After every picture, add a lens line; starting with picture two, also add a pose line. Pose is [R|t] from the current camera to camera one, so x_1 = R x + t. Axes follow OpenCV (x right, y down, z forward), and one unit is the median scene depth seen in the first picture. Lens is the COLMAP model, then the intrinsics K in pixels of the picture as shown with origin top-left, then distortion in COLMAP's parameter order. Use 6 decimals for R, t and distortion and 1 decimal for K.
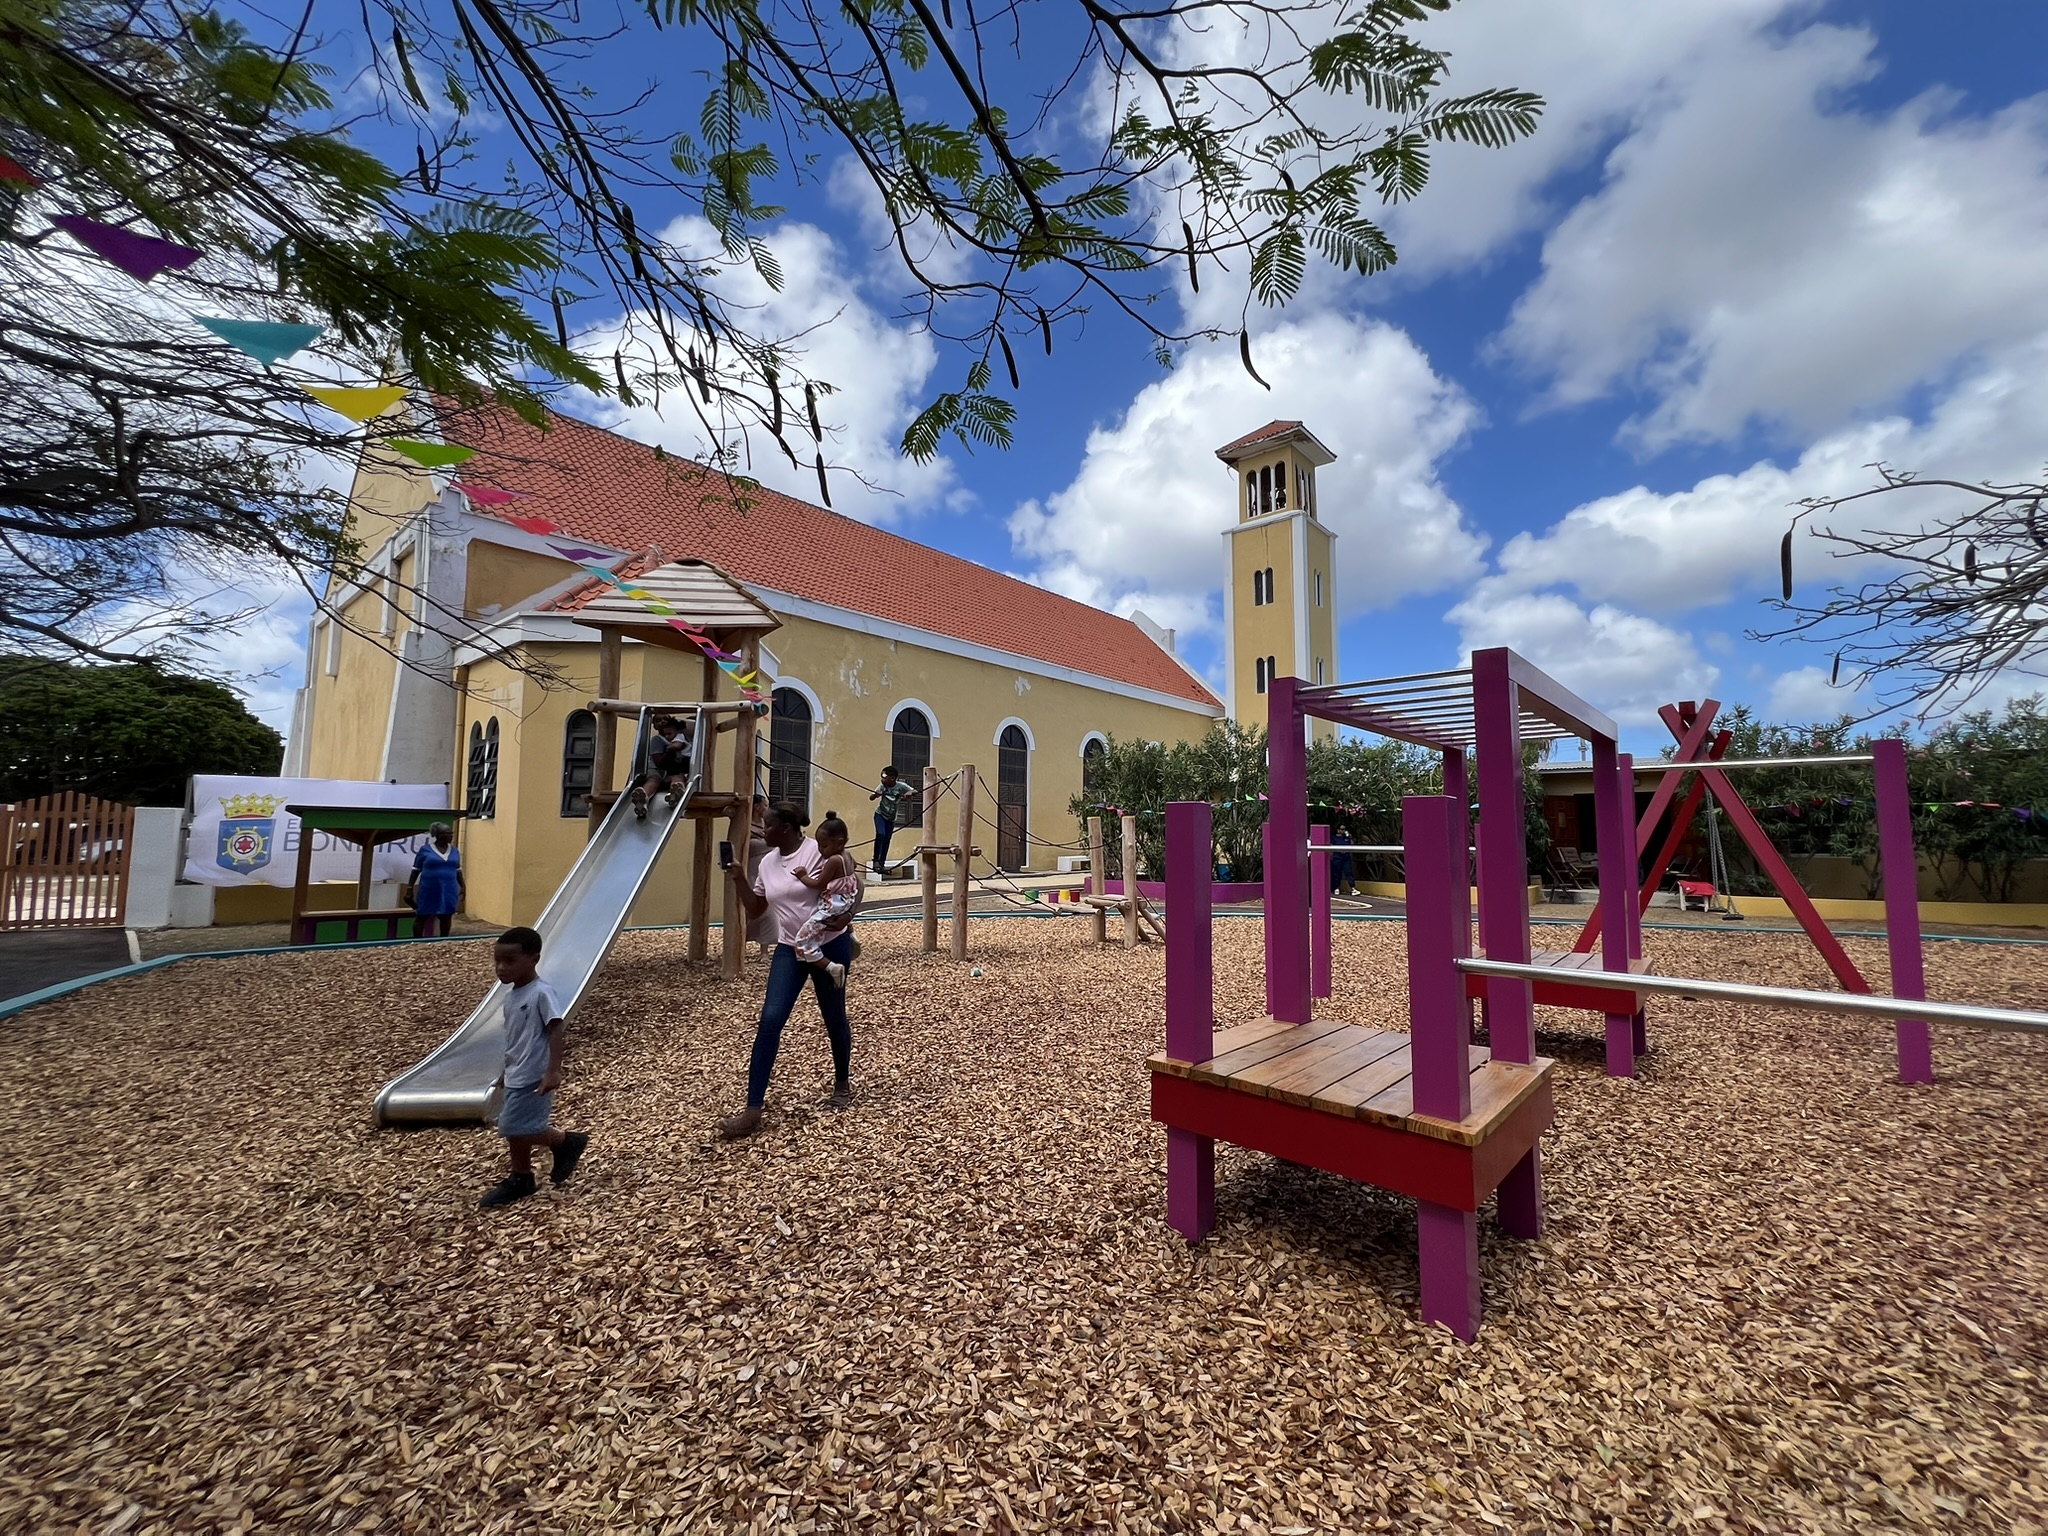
lens RADIAL K [[805.5, 0, 1015.1], [0, 805.5, 767.9], [0, 0, 1]] dist [0.001779, 0.000037]
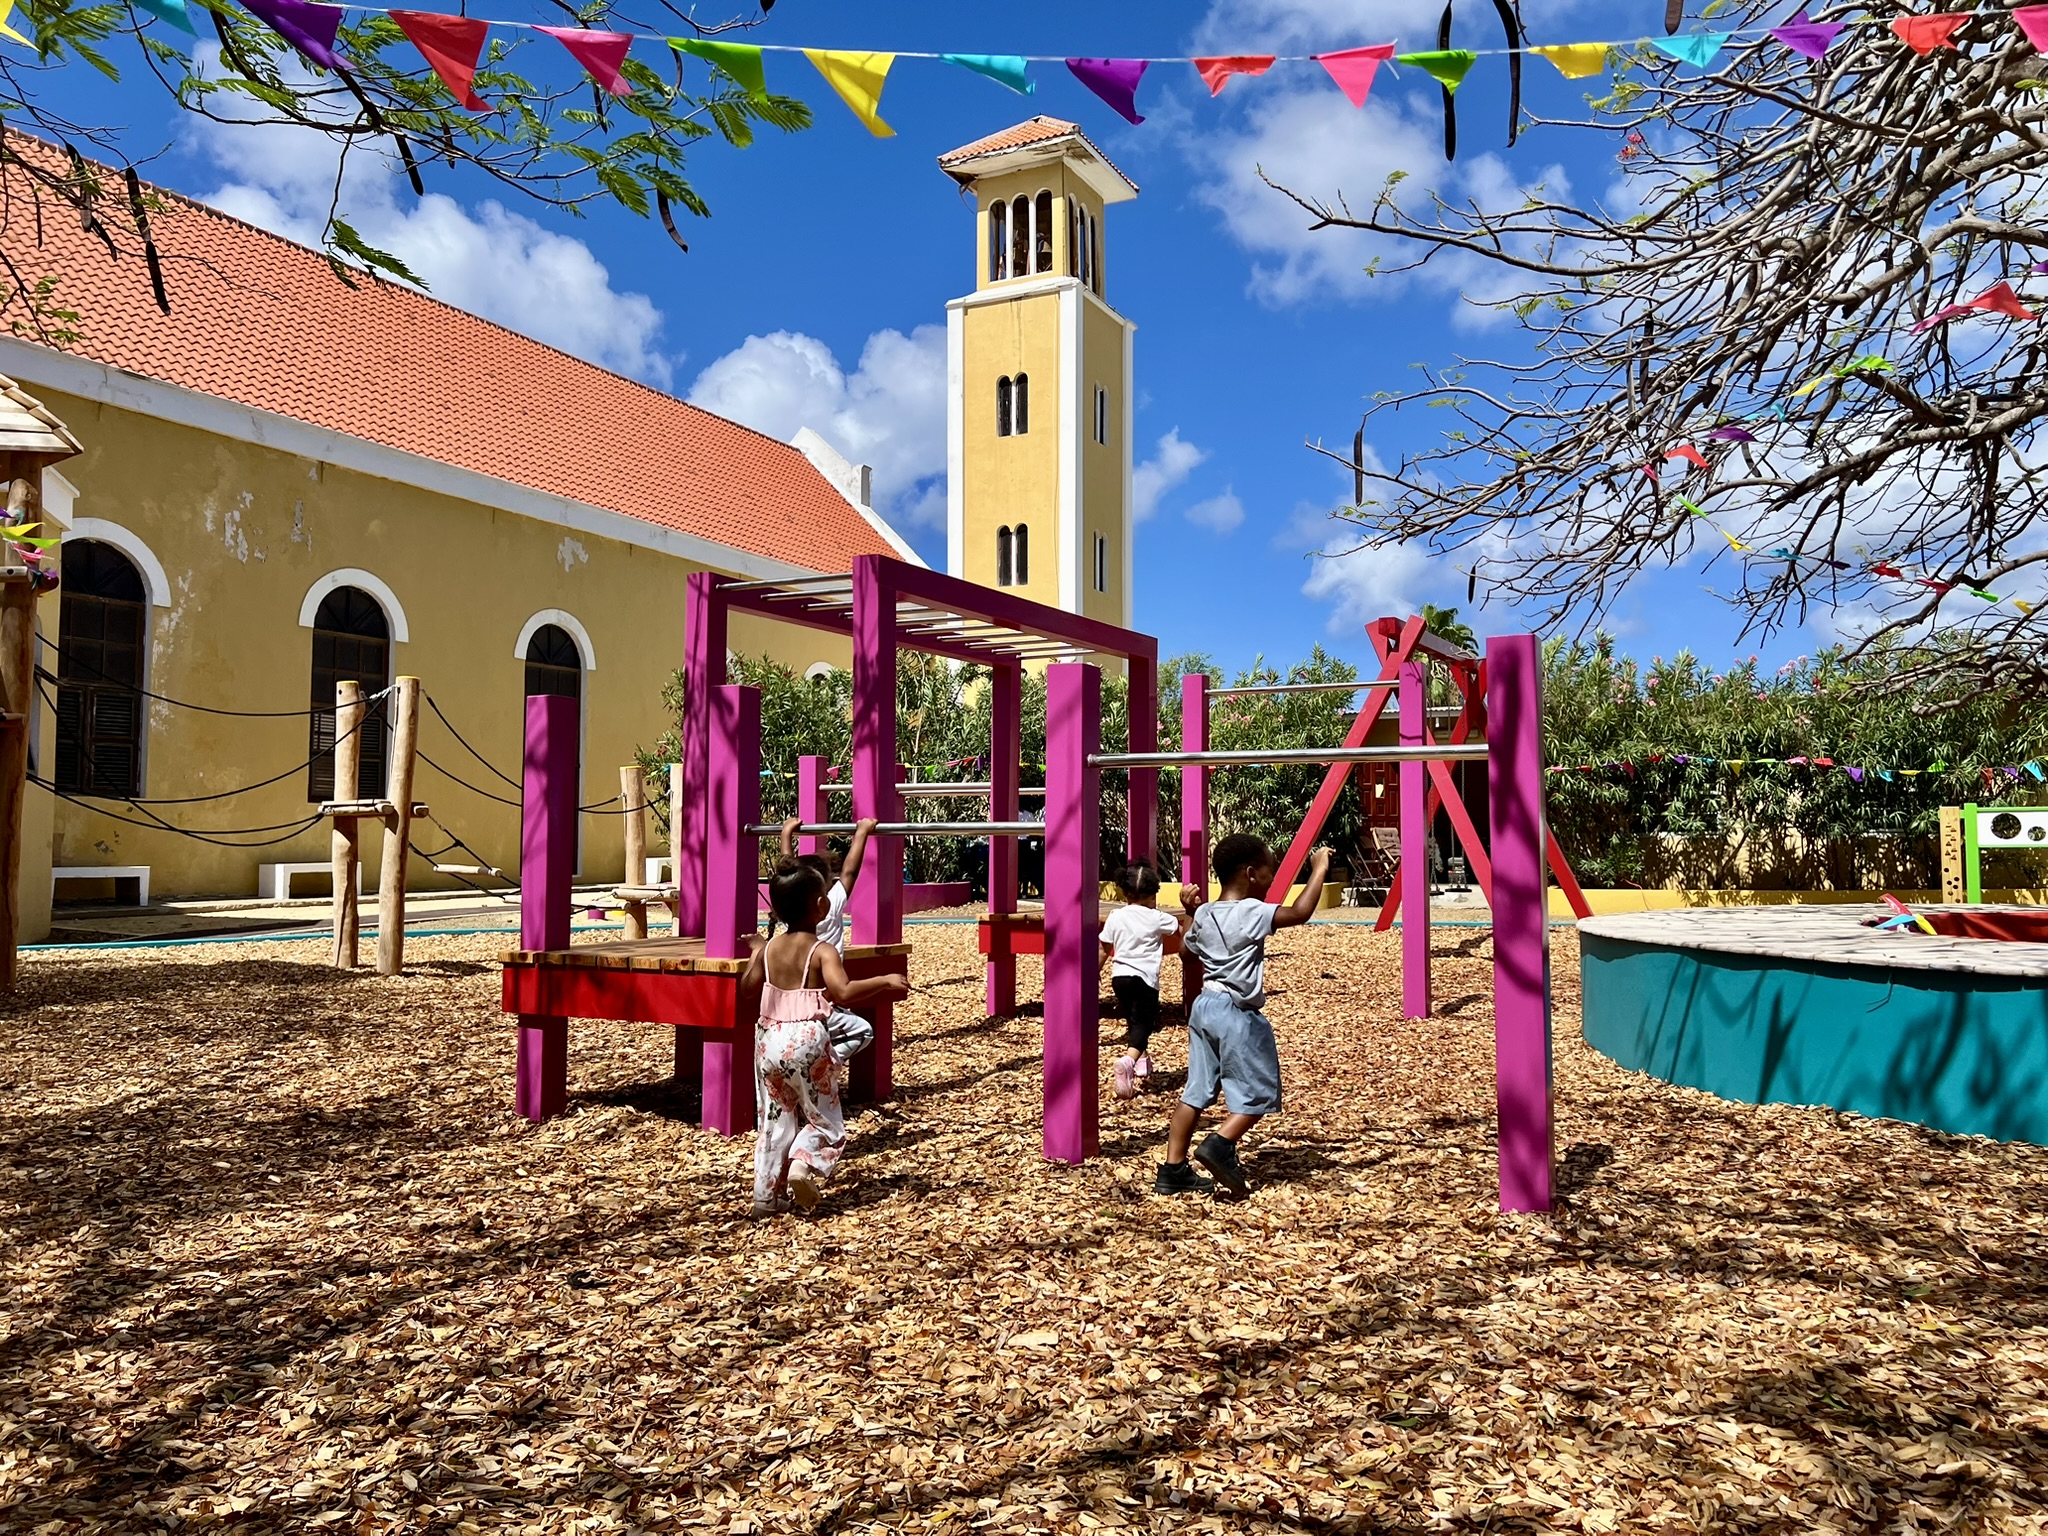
lens RADIAL K [[1528.6, 0, 1034.3], [0, 1528.6, 750.4], [0, 0, 1]] dist [0.021747, -0.002576]
pose [[0.963142, 0.010323, 0.268797, 0.038886], [-0.016233, 0.999673, 0.019773, 0.008831], [-0.268505, -0.023407, 0.962994, -0.134661]]
